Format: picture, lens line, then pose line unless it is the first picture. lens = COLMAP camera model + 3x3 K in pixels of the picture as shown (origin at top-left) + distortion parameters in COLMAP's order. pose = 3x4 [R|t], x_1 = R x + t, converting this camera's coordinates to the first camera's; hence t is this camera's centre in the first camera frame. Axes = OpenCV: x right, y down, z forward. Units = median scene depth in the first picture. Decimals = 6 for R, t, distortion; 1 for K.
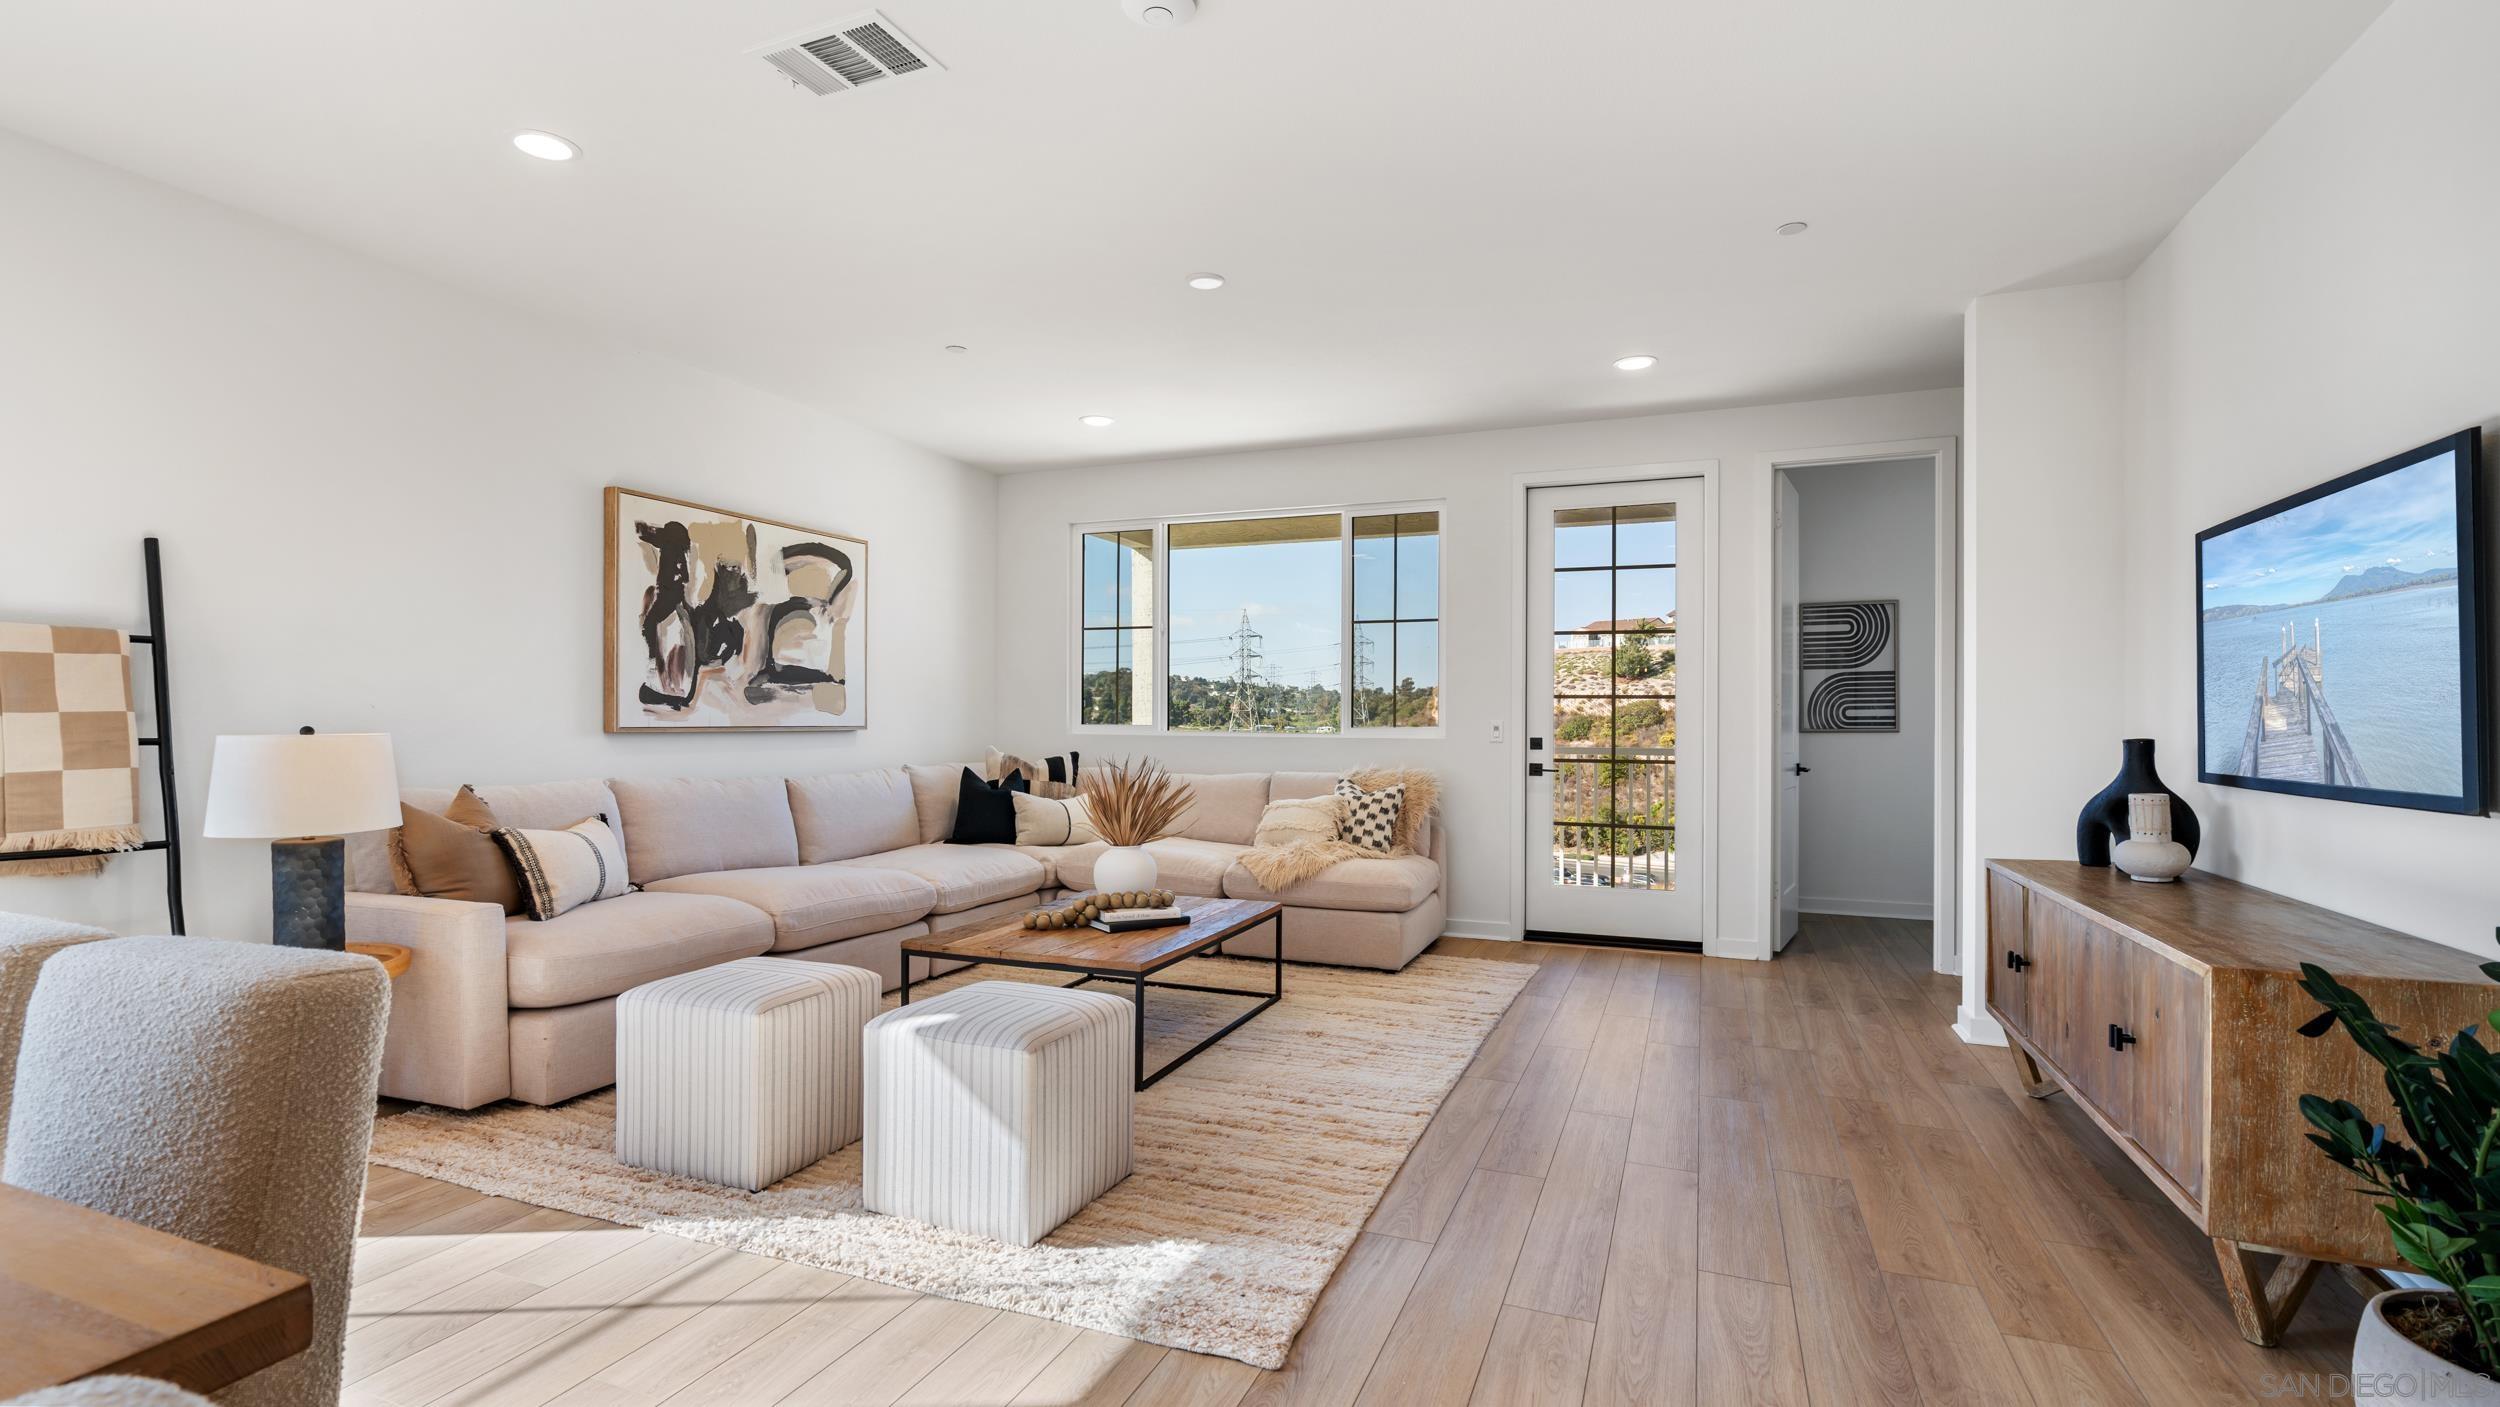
lens RADIAL K [[1128.2, 0, 1245.7], [0, 1128.2, 722.4], [0, 0, 1]] dist [-0.004801, 0.002970]
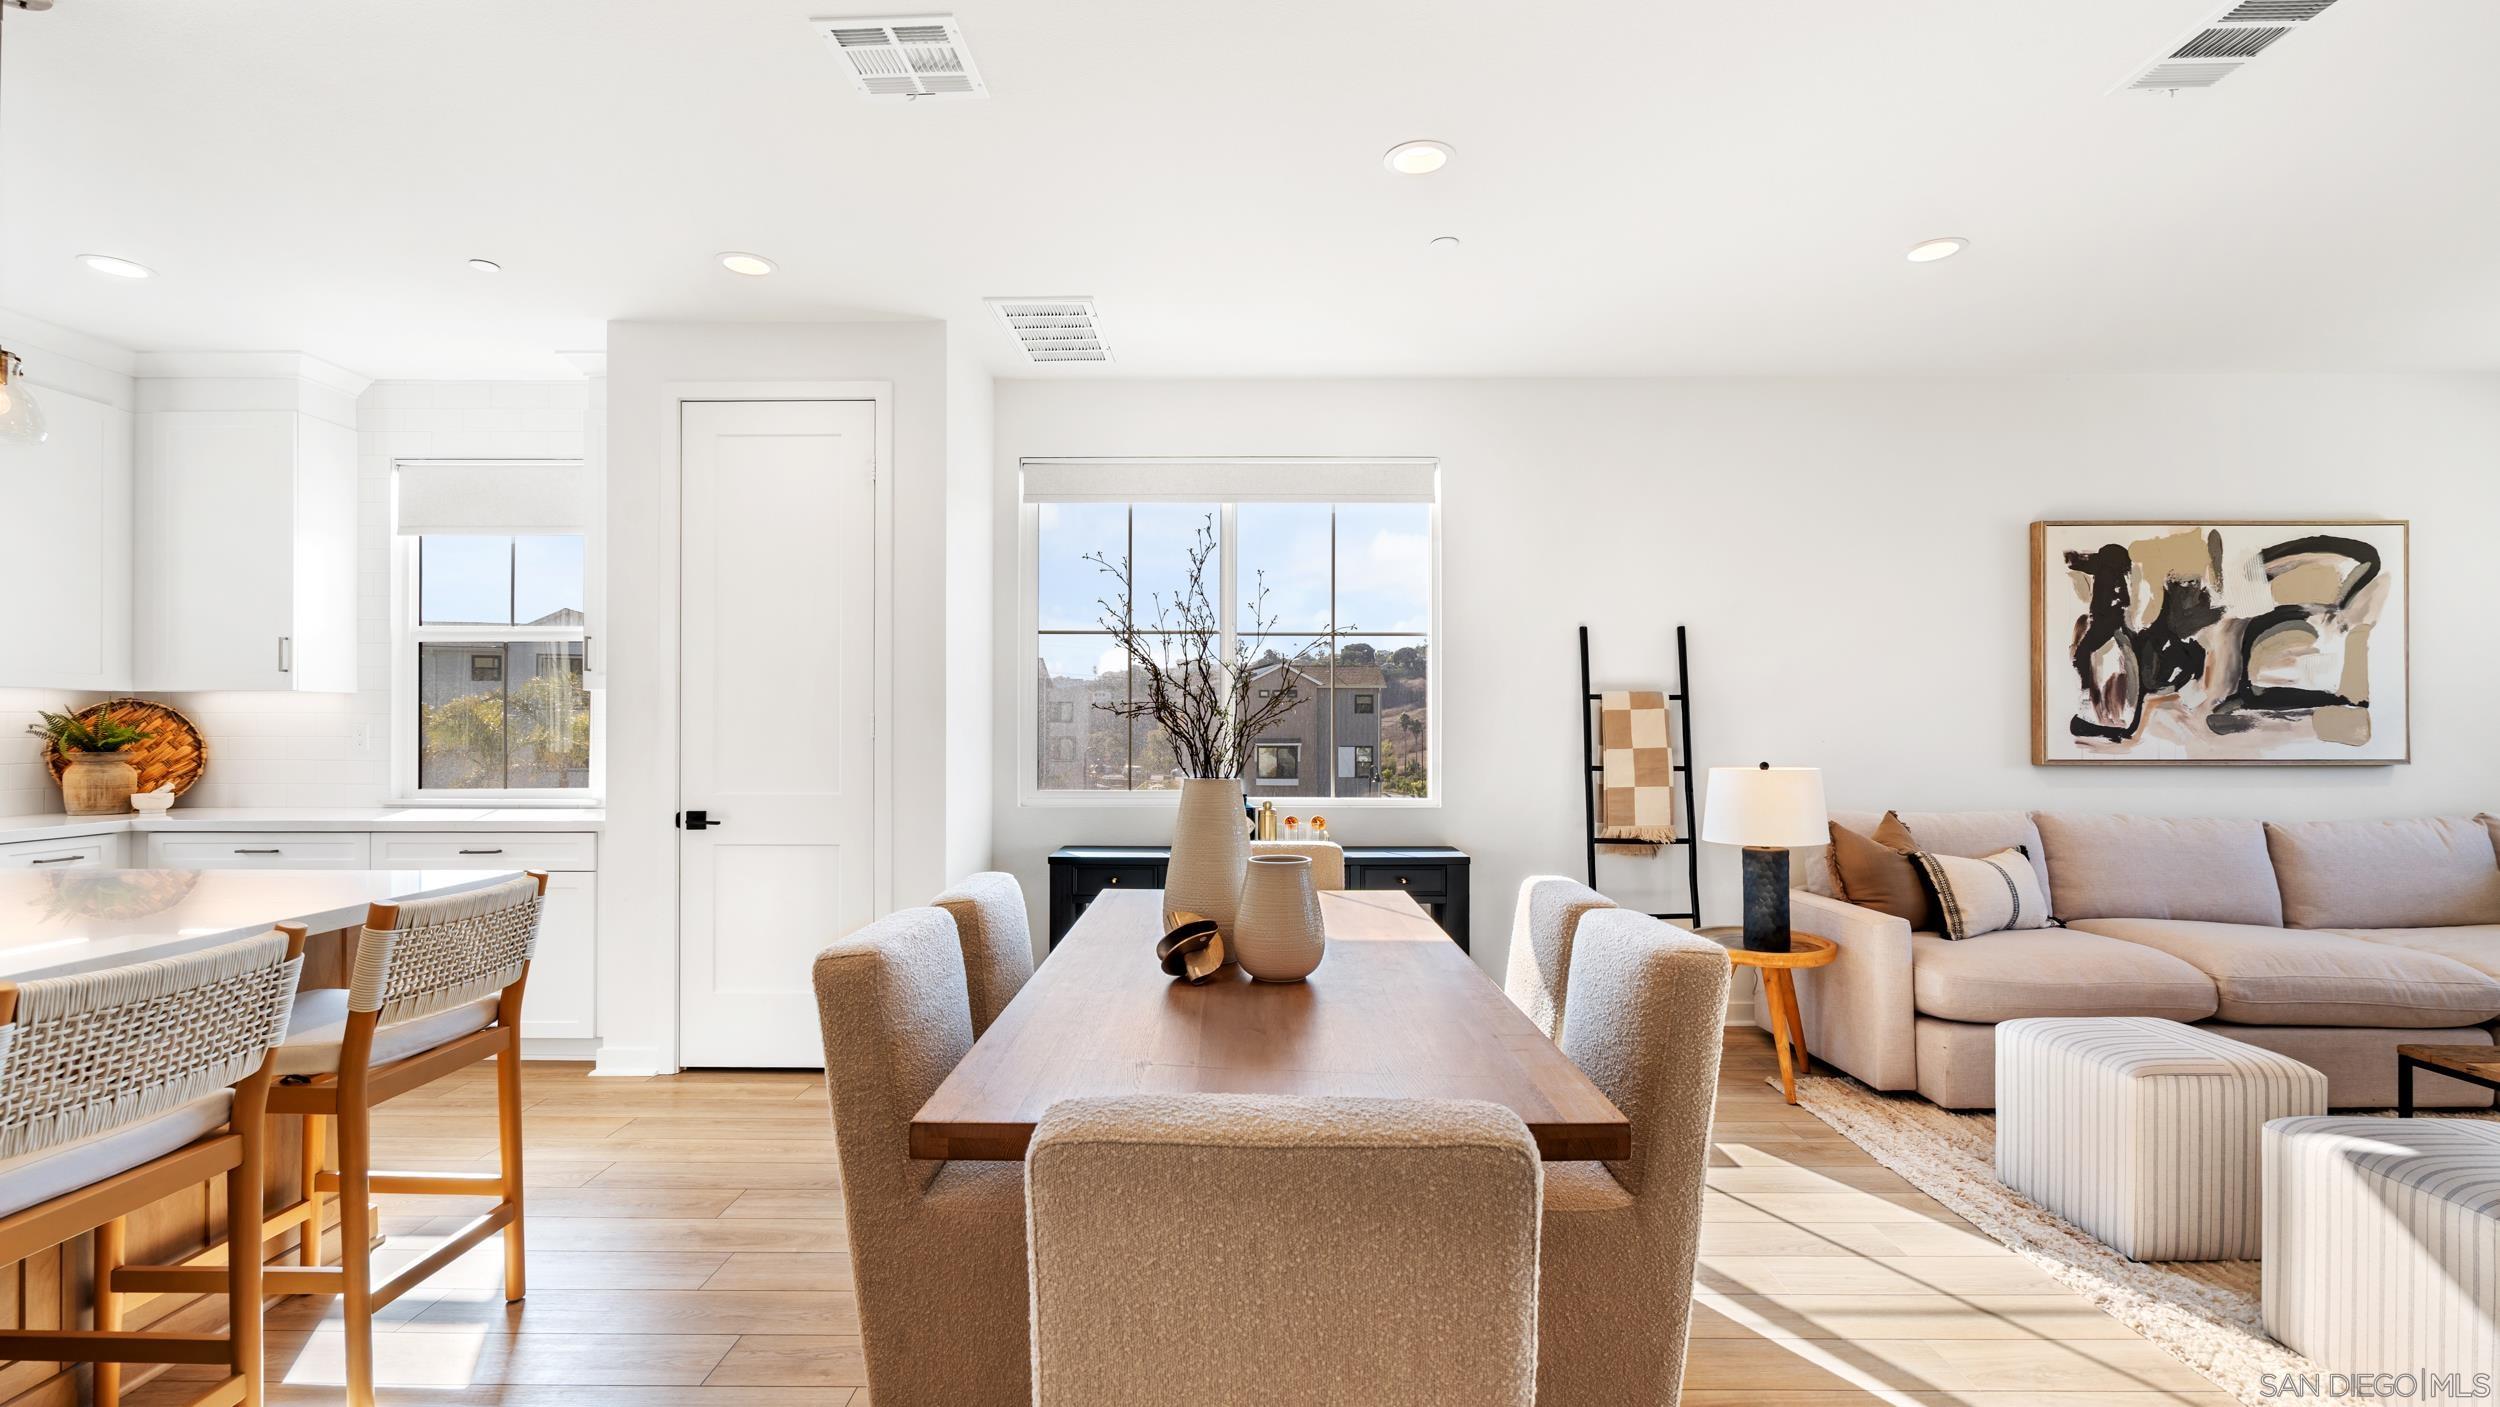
lens RADIAL K [[1128.2, 0, 1235.6], [0, 1128.2, 717.6], [0, 0, 1]] dist [-0.004801, 0.002970]
pose [[0.370690, -0.010105, -0.928702, 0.132708], [-0.000254, 0.999940, -0.010981, -0.027364], [0.928757, 0.004307, 0.370665, -0.052393]]
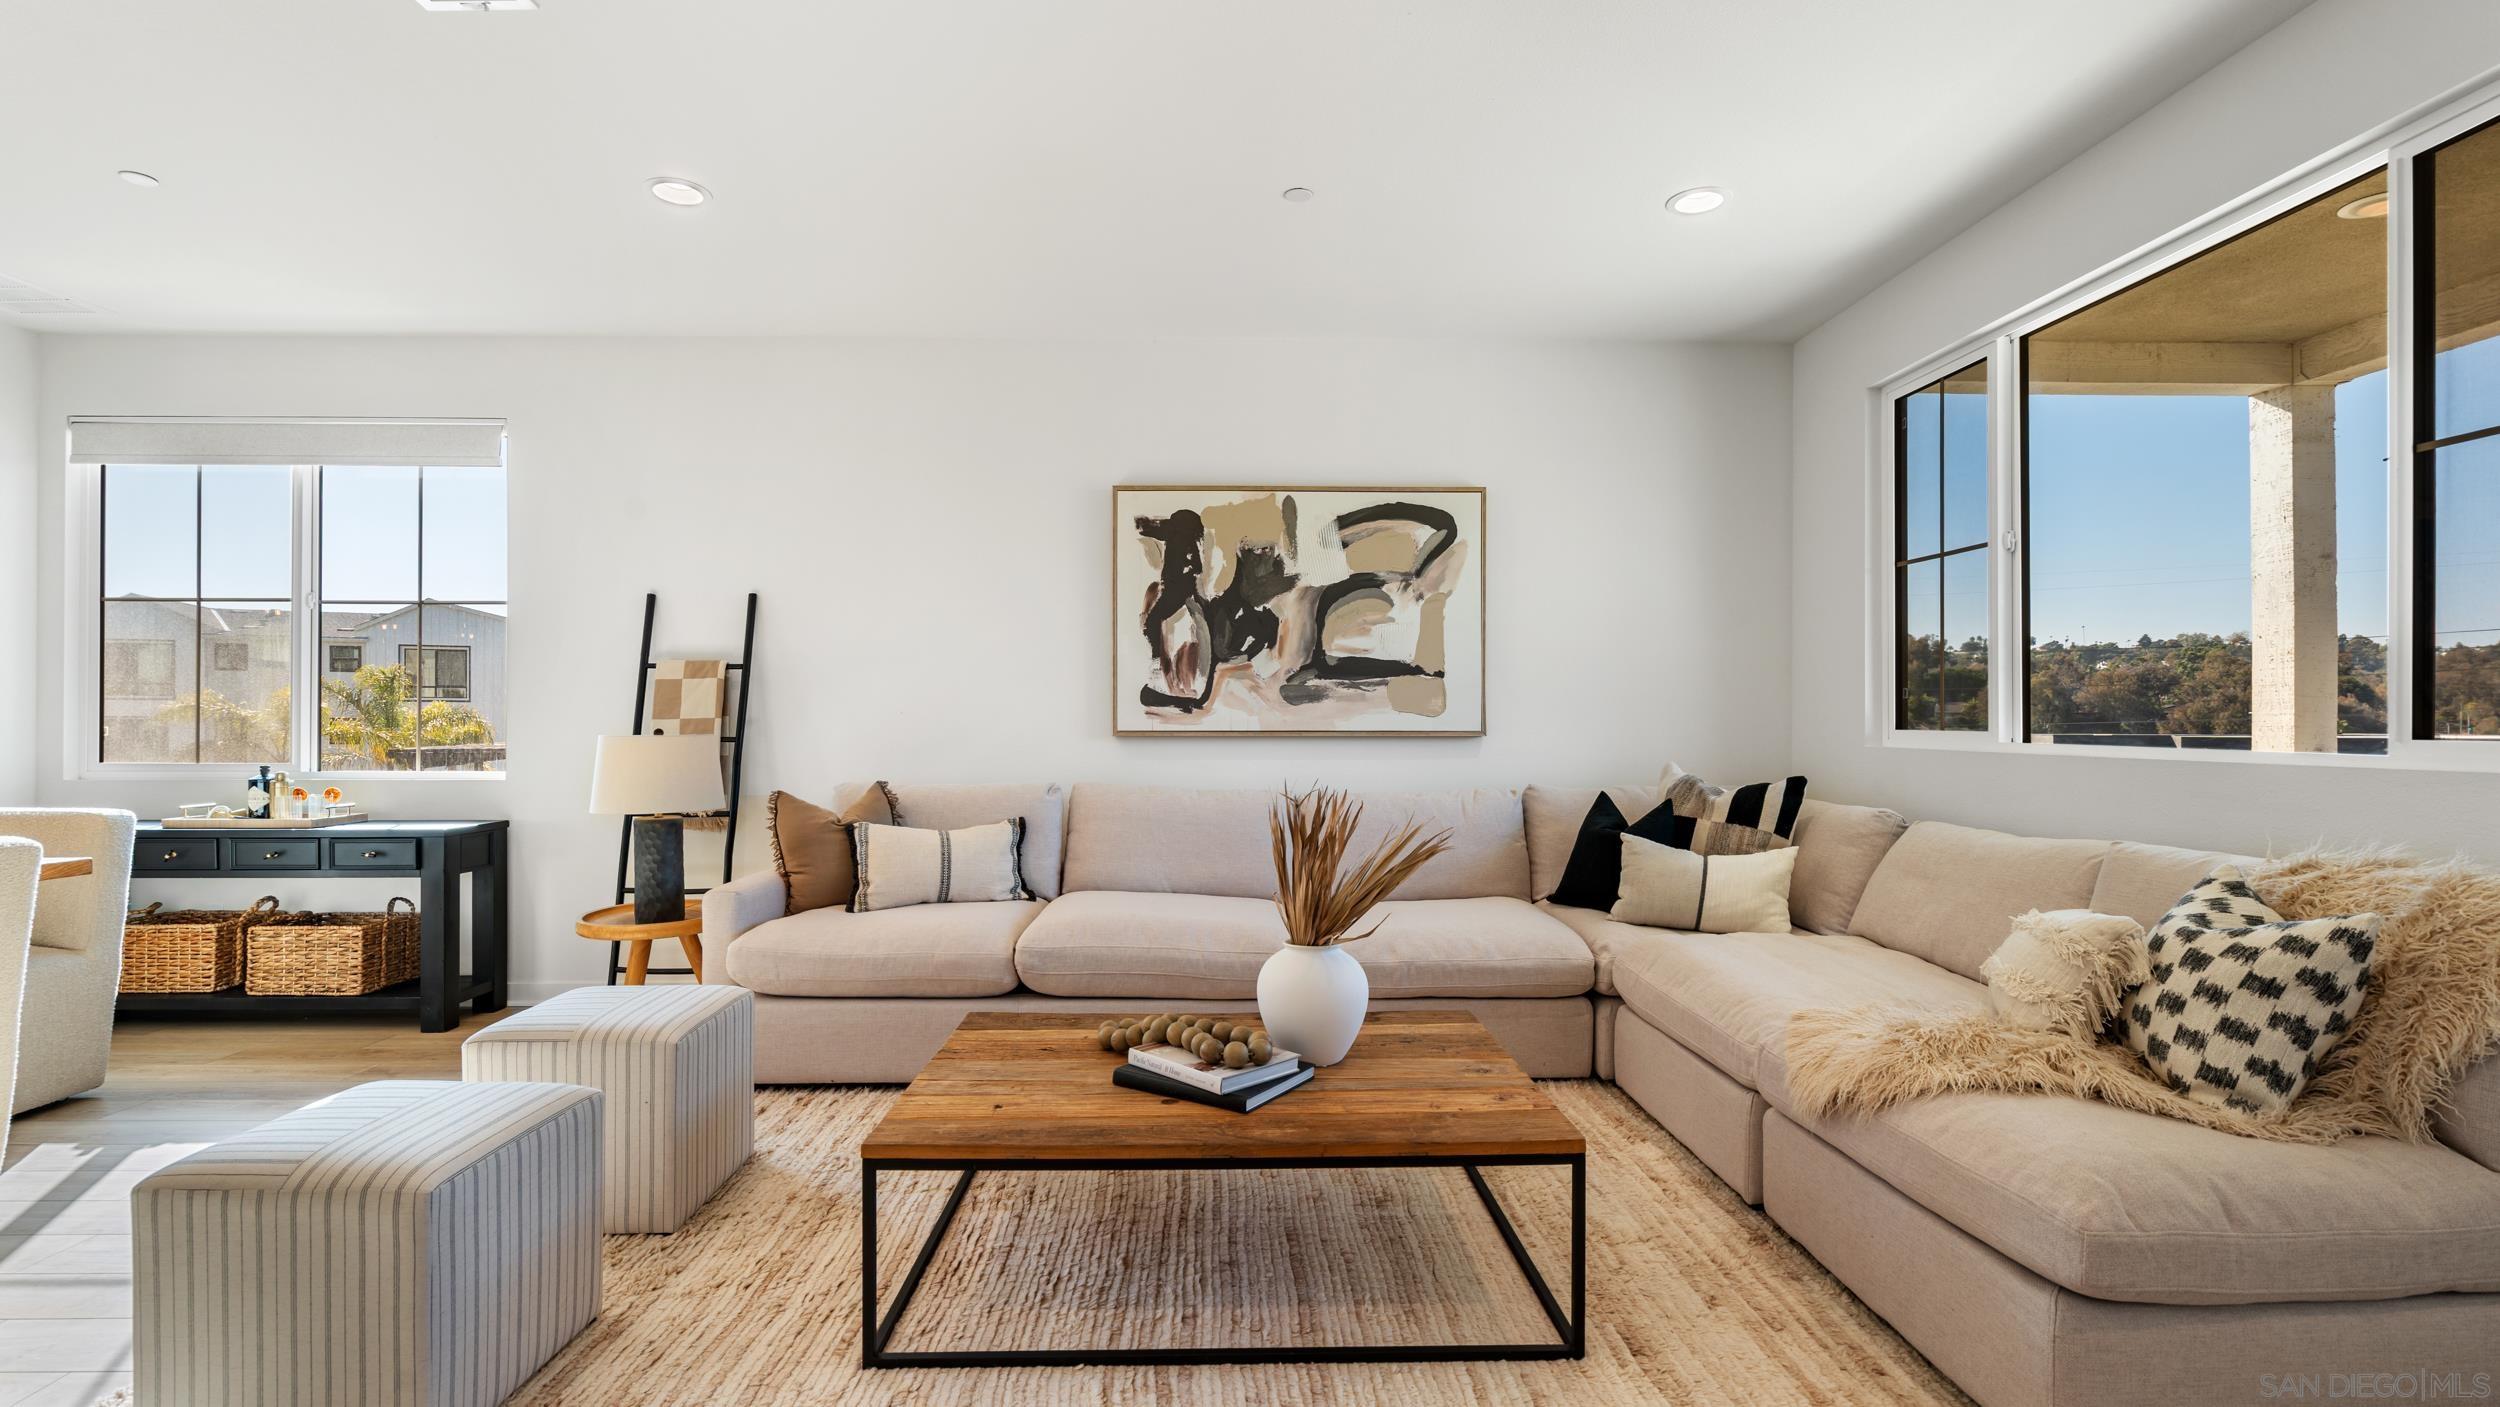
lens RADIAL K [[1128.2, 0, 1255.7], [0, 1128.2, 717.1], [0, 0, 1]] dist [-0.004801, 0.002970]
pose [[0.393664, -0.007072, -0.919227, 0.485774], [-0.000523, 0.999969, -0.007918, 0.000161], [0.919254, 0.003598, 0.393648, 0.900919]]
